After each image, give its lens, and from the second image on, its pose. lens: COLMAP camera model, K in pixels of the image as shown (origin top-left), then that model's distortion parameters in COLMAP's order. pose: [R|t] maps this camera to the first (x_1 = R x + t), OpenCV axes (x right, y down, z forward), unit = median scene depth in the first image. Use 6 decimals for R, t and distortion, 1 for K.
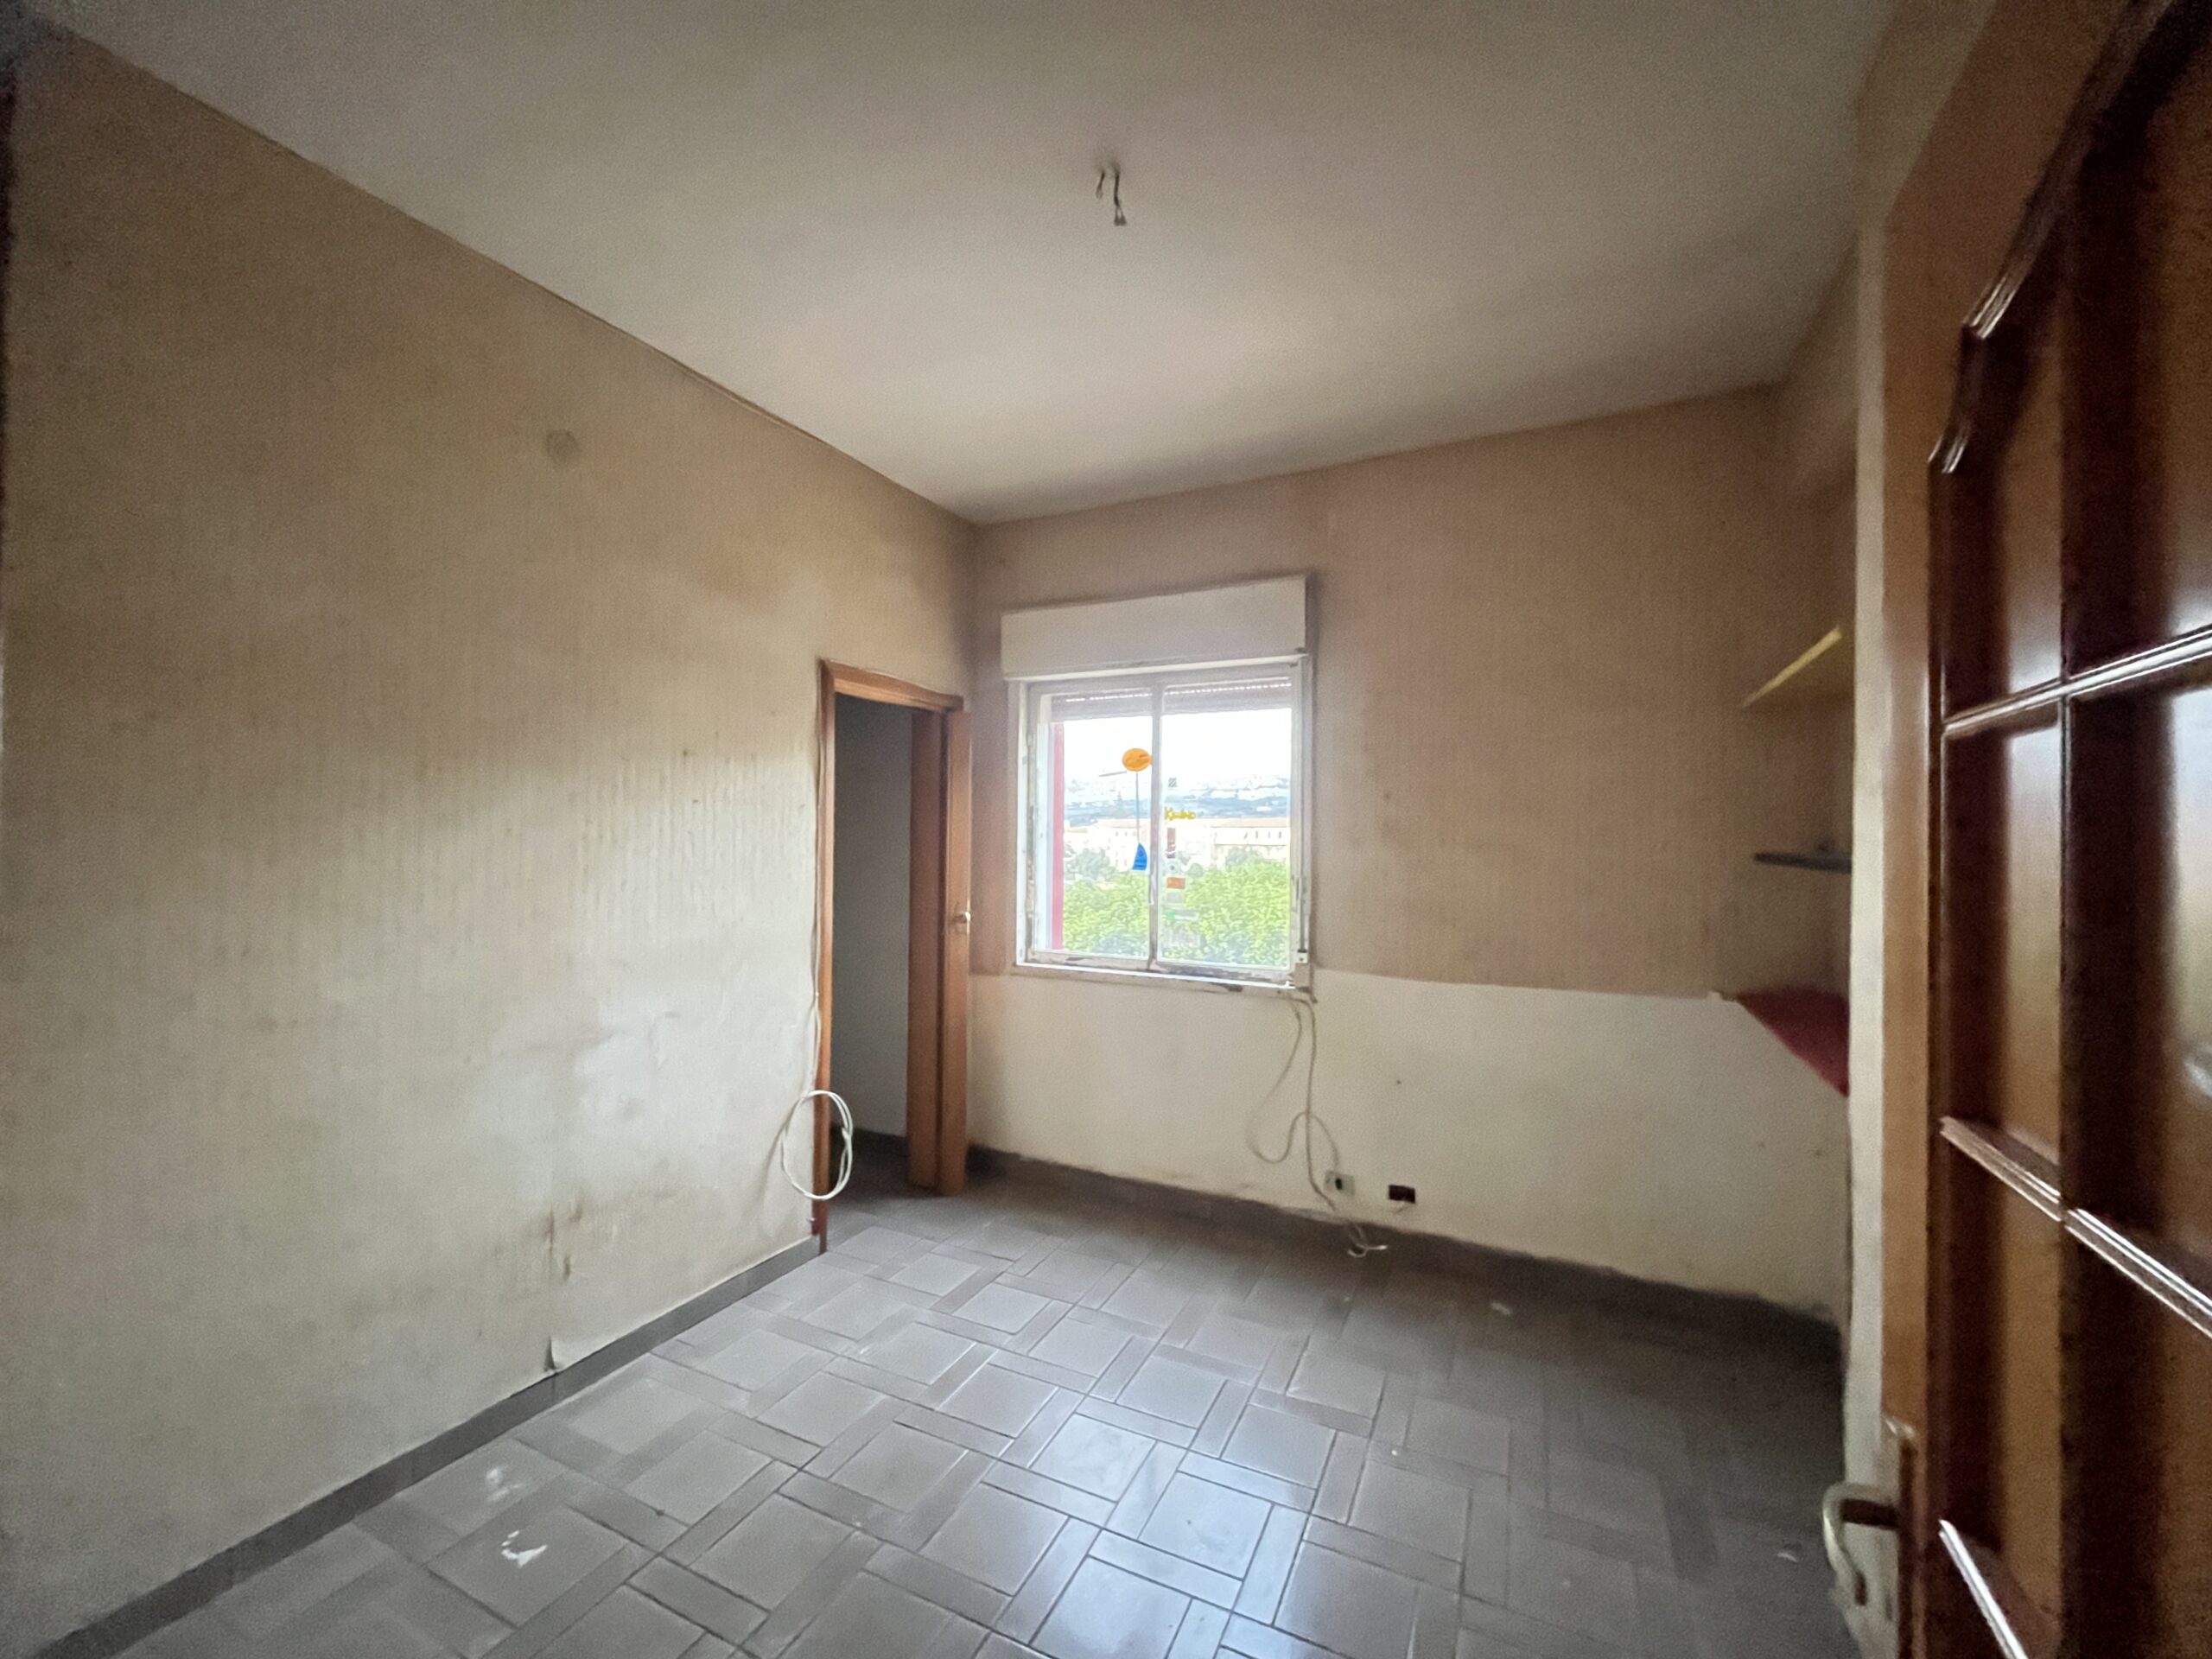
lens RADIAL K [[900.9, 0, 1097.6], [0, 900.9, 834.9], [0, 0, 1]] dist [-0.000344, -0.000671]
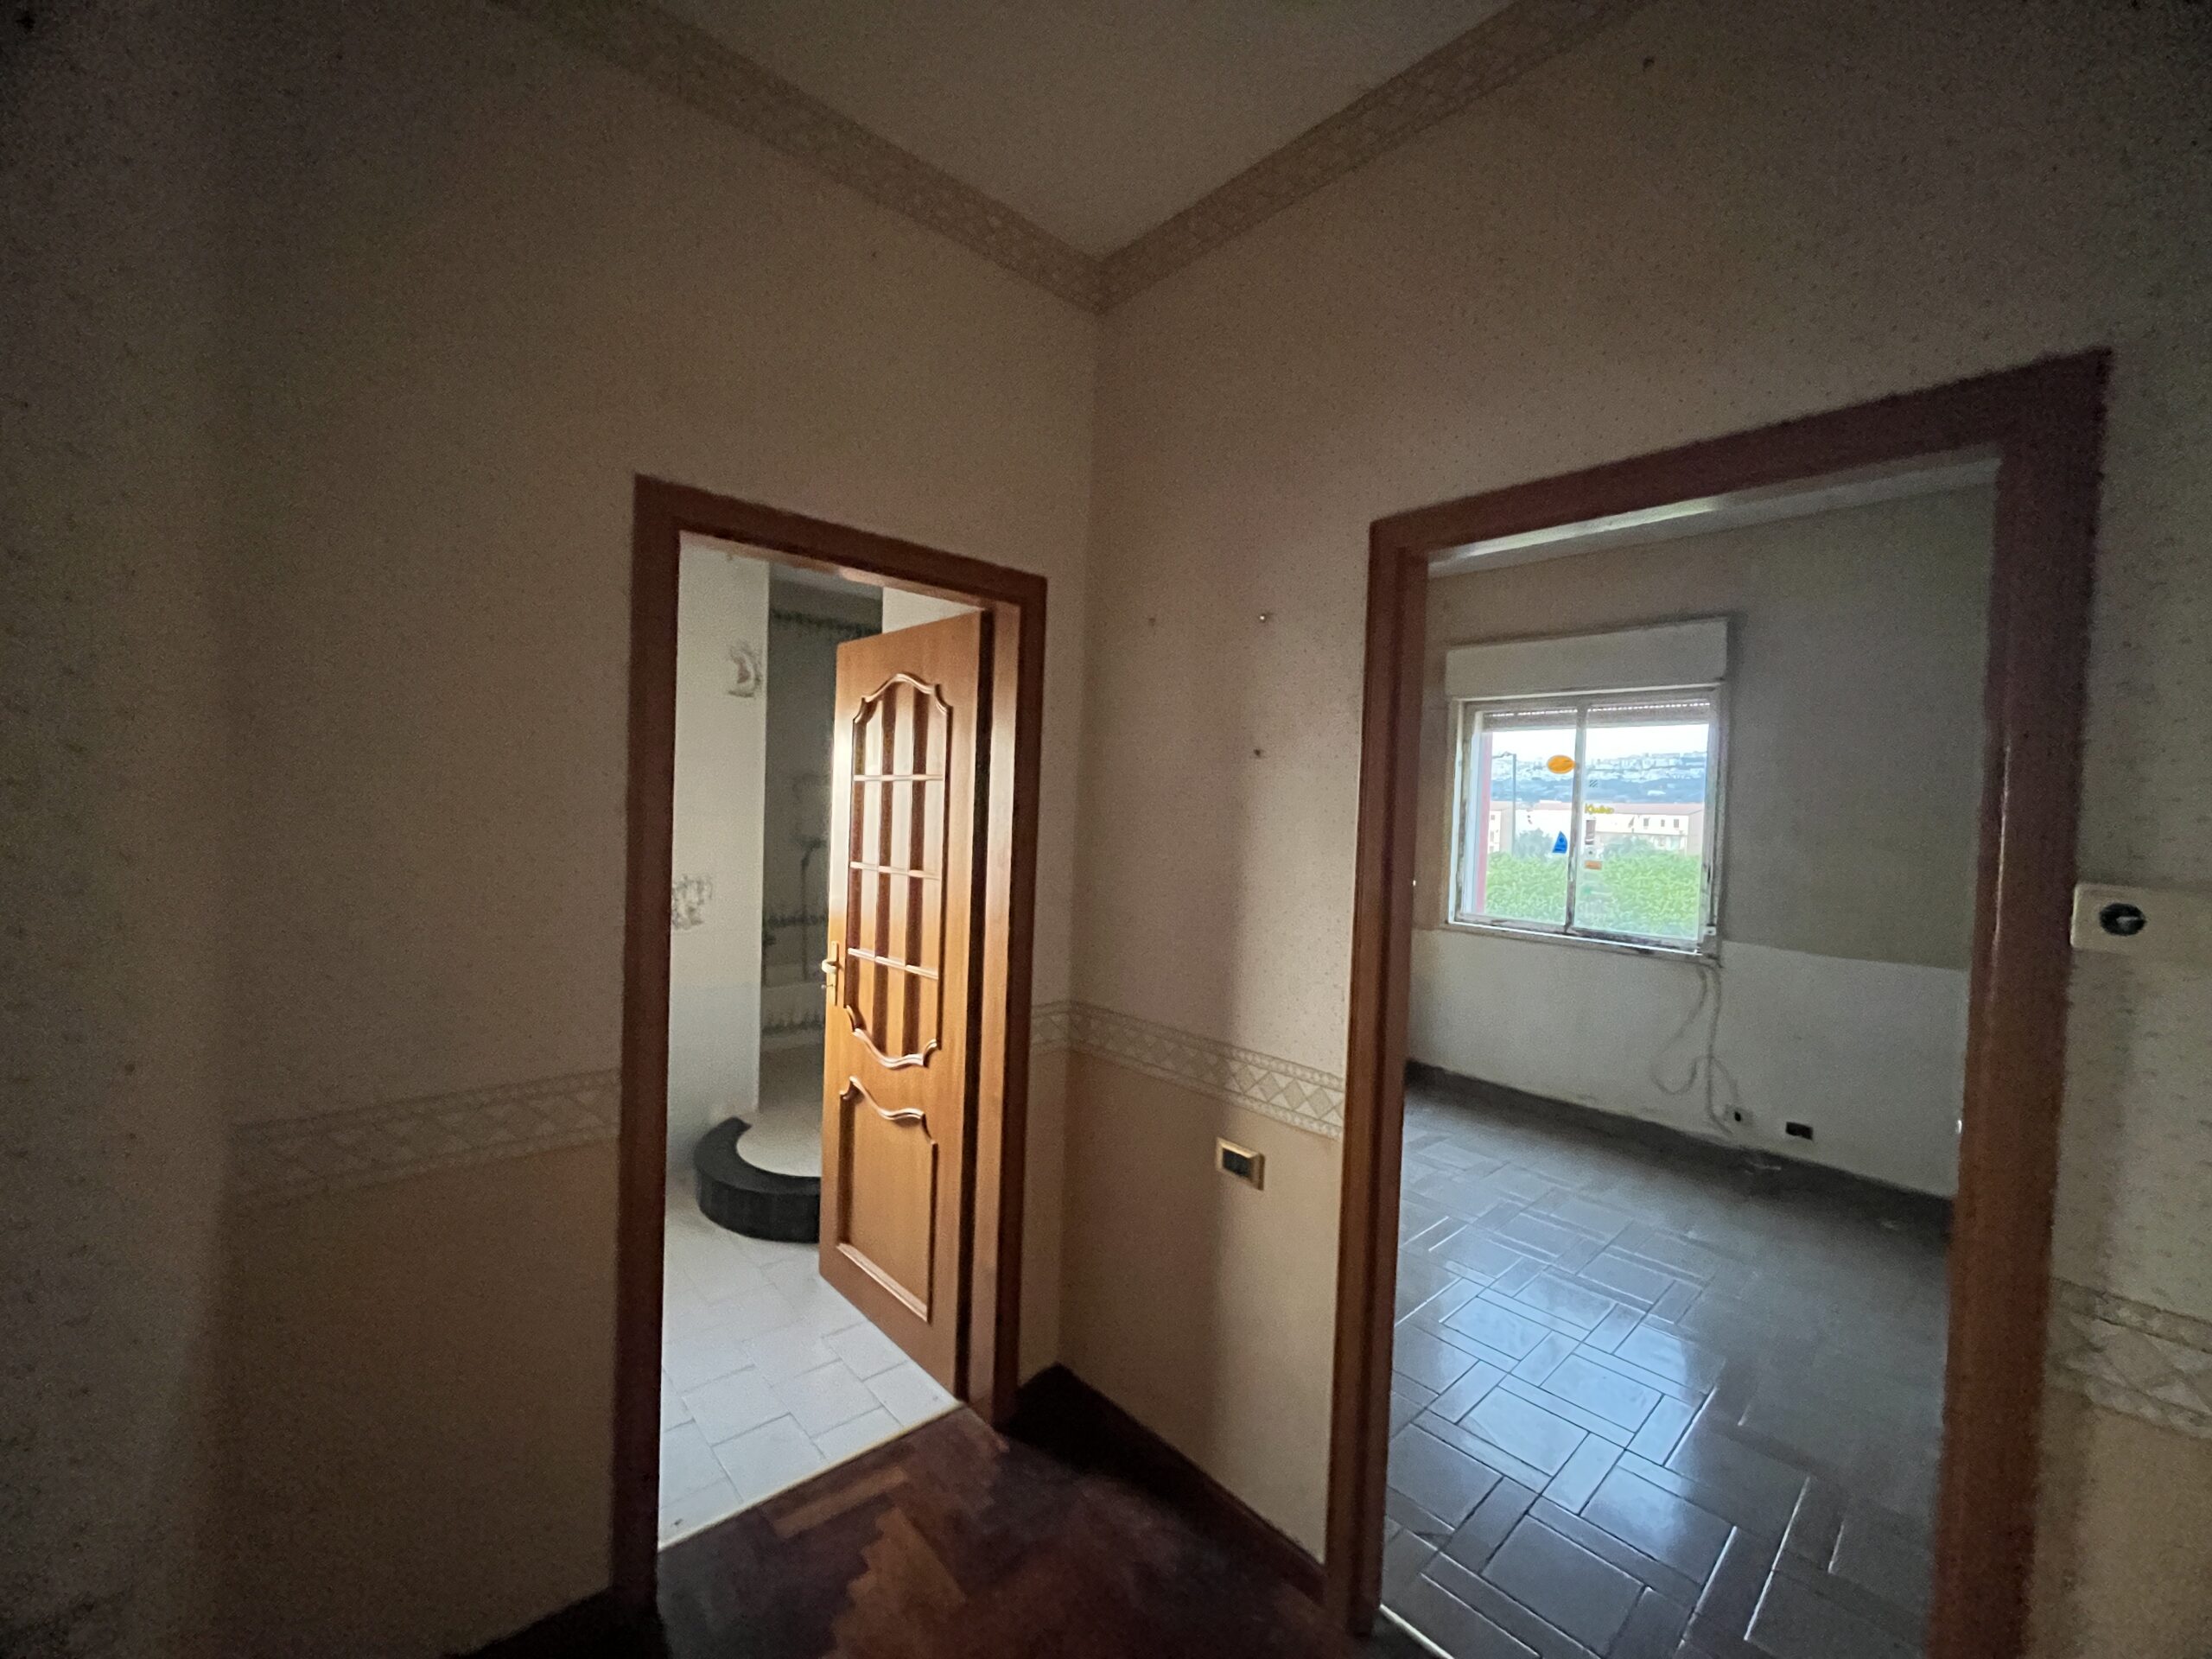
lens RADIAL K [[890.4, 0, 1105.0], [0, 890.4, 833.1], [0, 0, 1]] dist [-0.002474, 0.001273]
pose [[0.932623, 0.035219, -0.359130, -0.100314], [-0.026355, 0.999216, 0.029549, -0.008156], [0.359889, -0.018093, 0.932820, -0.380327]]
